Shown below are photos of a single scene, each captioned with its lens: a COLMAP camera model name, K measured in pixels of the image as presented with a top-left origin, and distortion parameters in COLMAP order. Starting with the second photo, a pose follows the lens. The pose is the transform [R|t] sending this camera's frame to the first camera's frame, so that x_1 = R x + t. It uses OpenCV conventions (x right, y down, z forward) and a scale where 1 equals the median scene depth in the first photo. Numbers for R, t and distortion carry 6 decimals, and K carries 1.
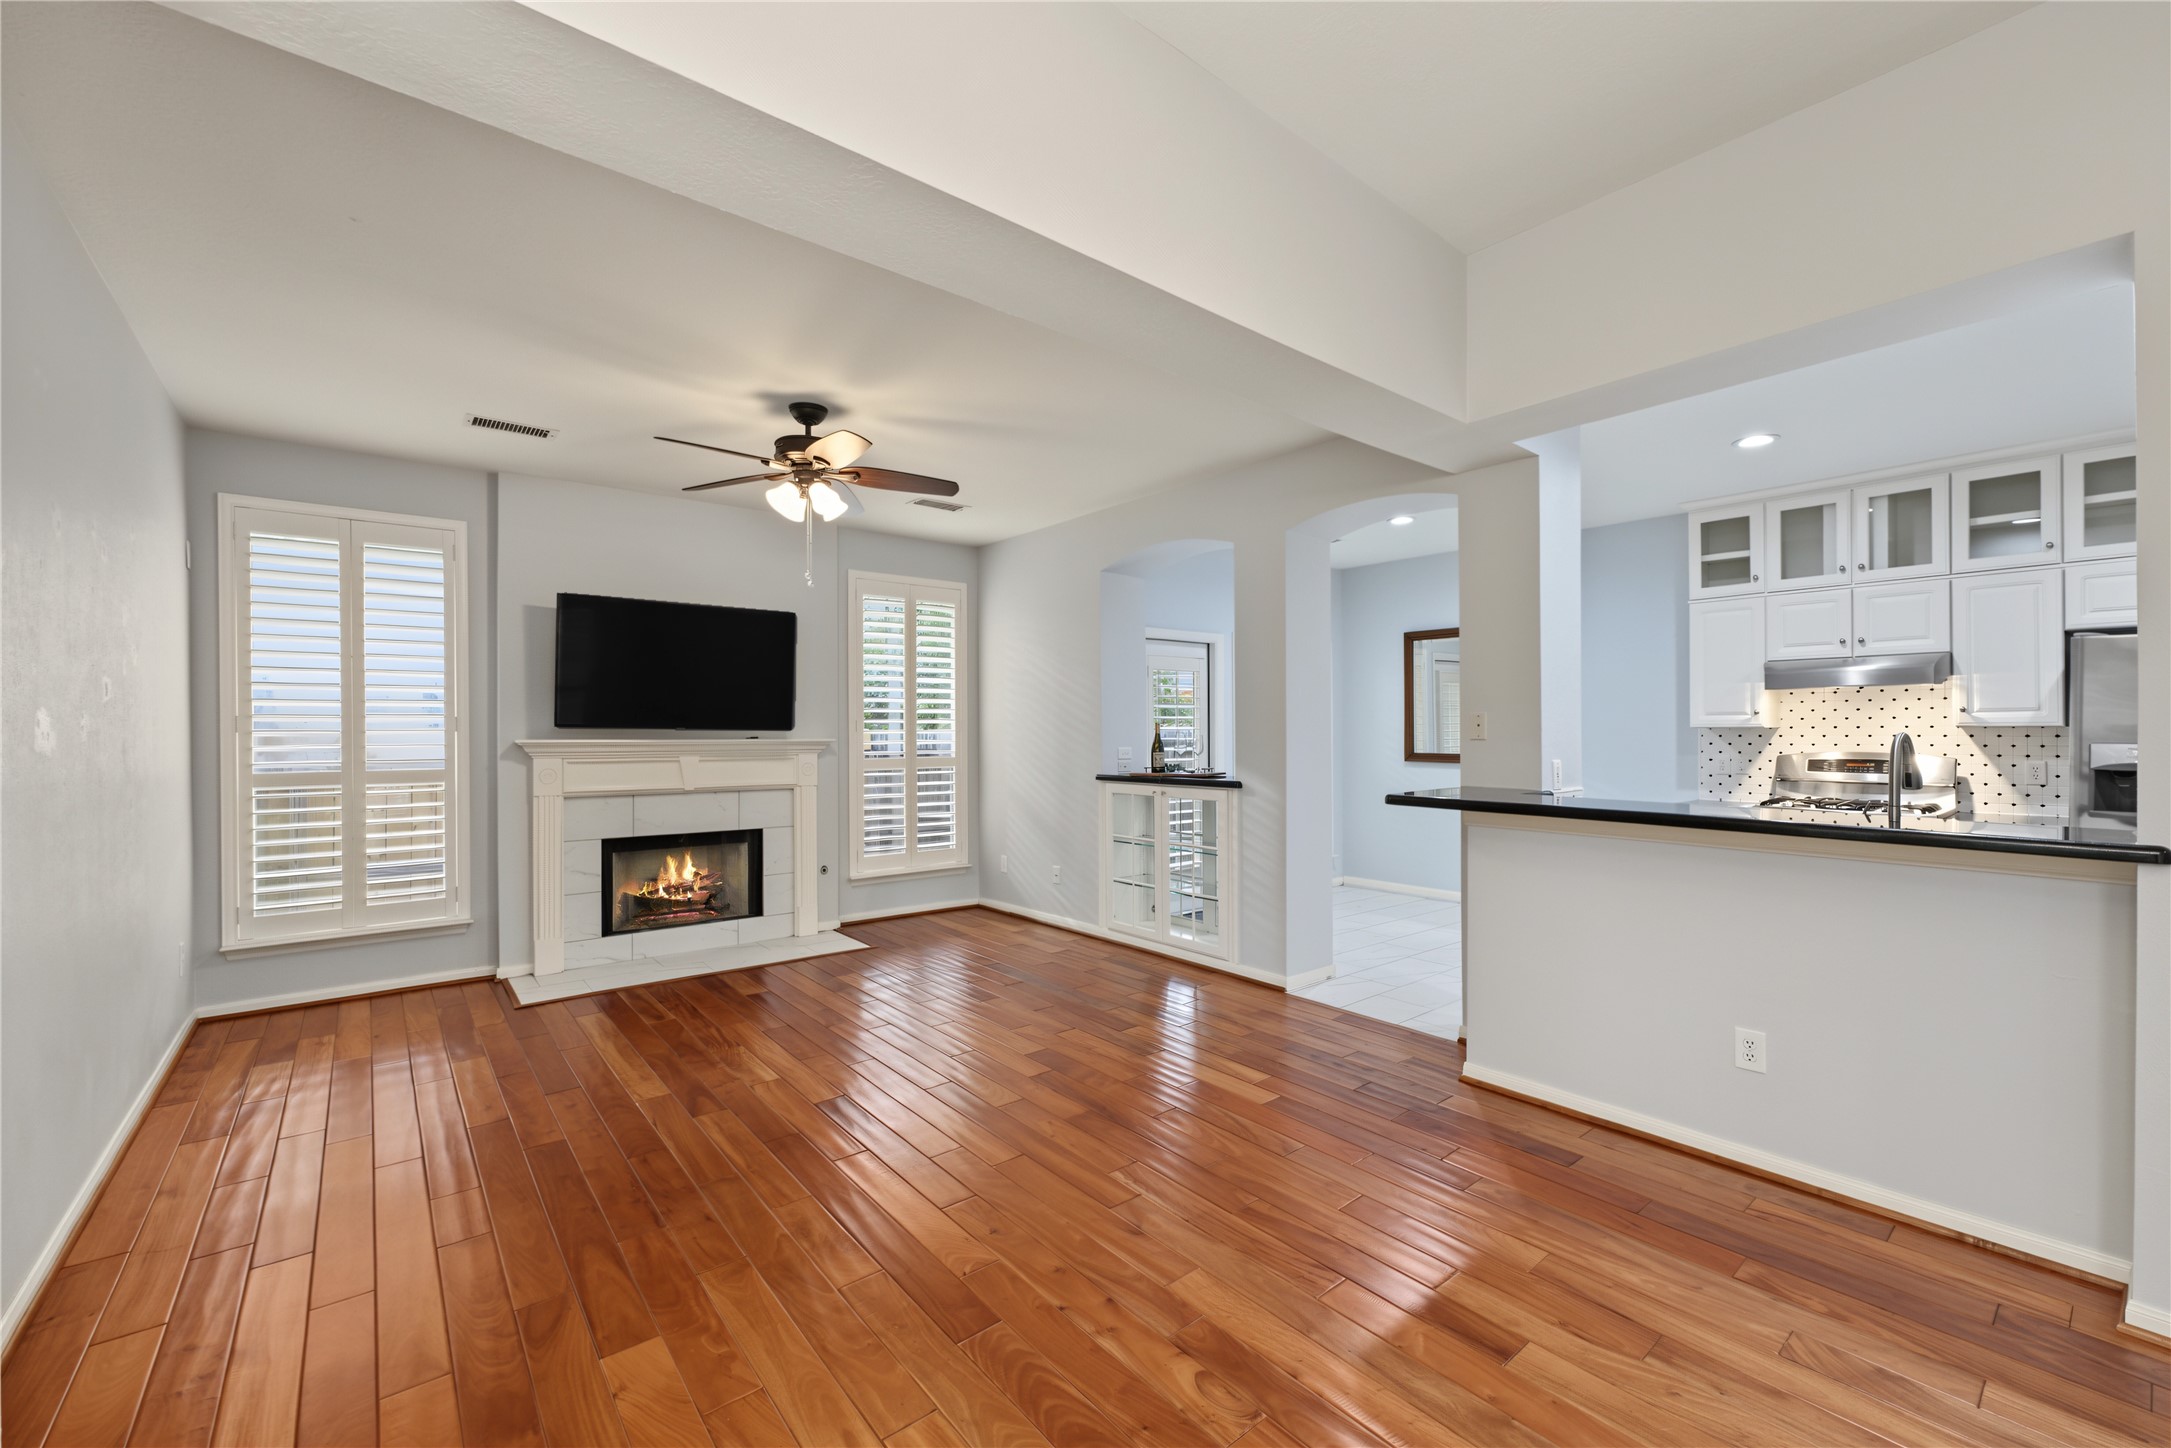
lens RADIAL K [[886.1, 0, 1084.6], [0, 886.1, 728.6], [0, 0, 1]] dist [0.003700, 0.000390]
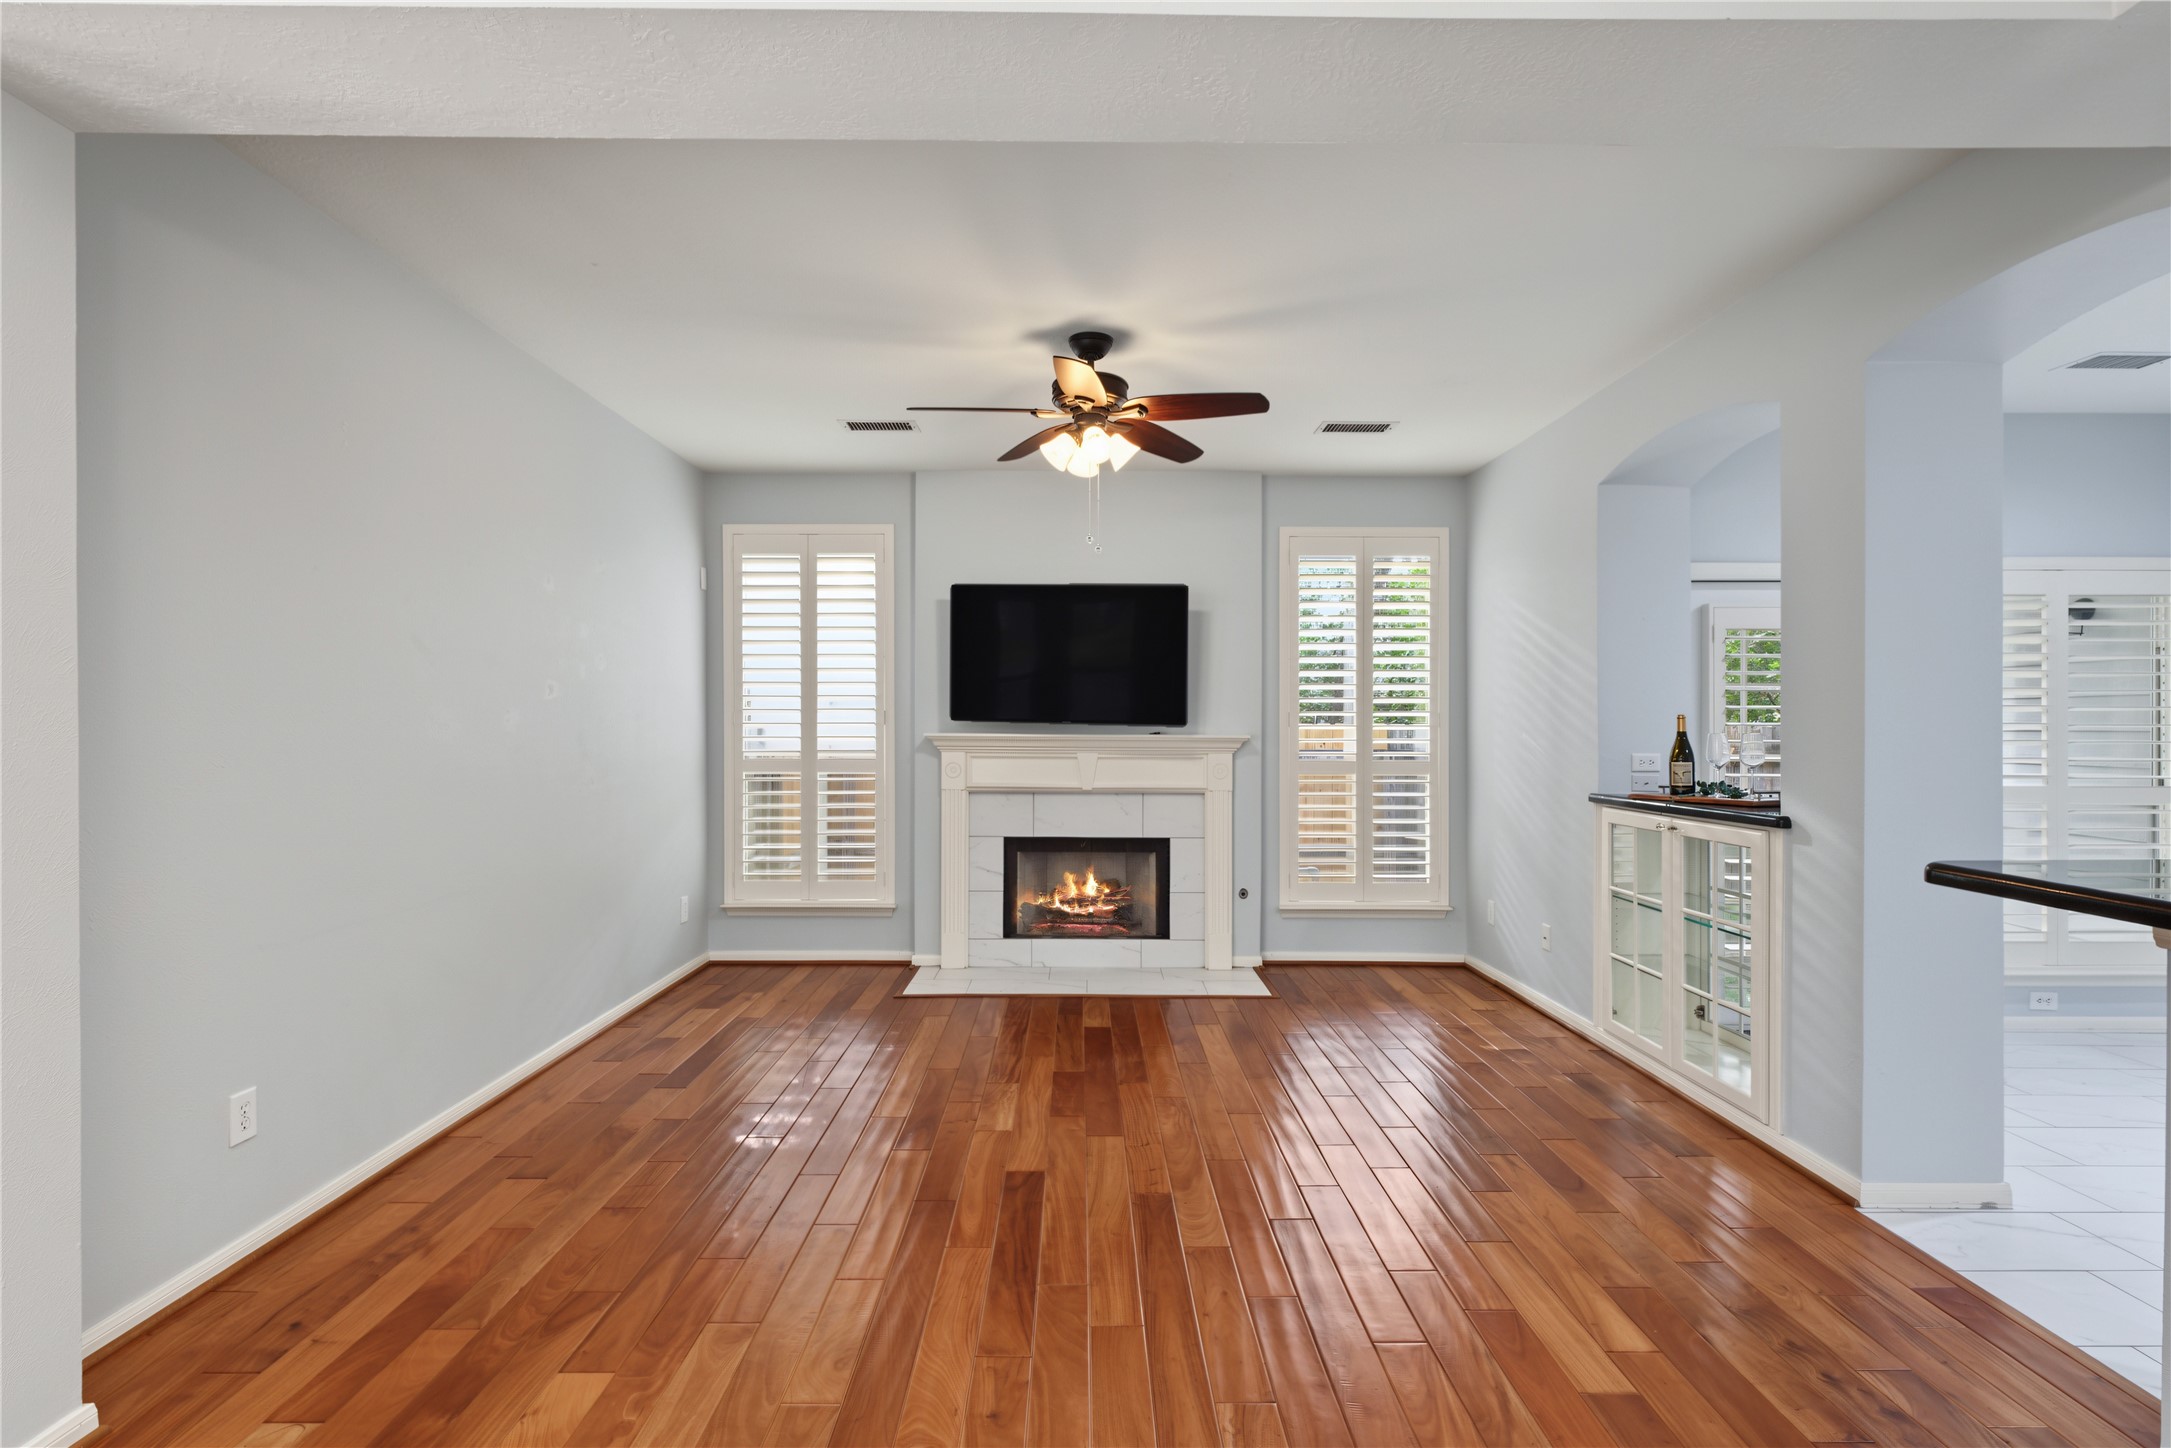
lens RADIAL K [[1031.2, 0, 1083.9], [0, 1031.2, 724.0], [0, 0, 1]] dist [0.003915, 0.001178]
pose [[0.777414, 0.002579, -0.628985, 0.236493], [-0.002739, 0.999996, 0.000715, 0.000706], [0.628984, 0.001167, 0.777417, 0.190274]]
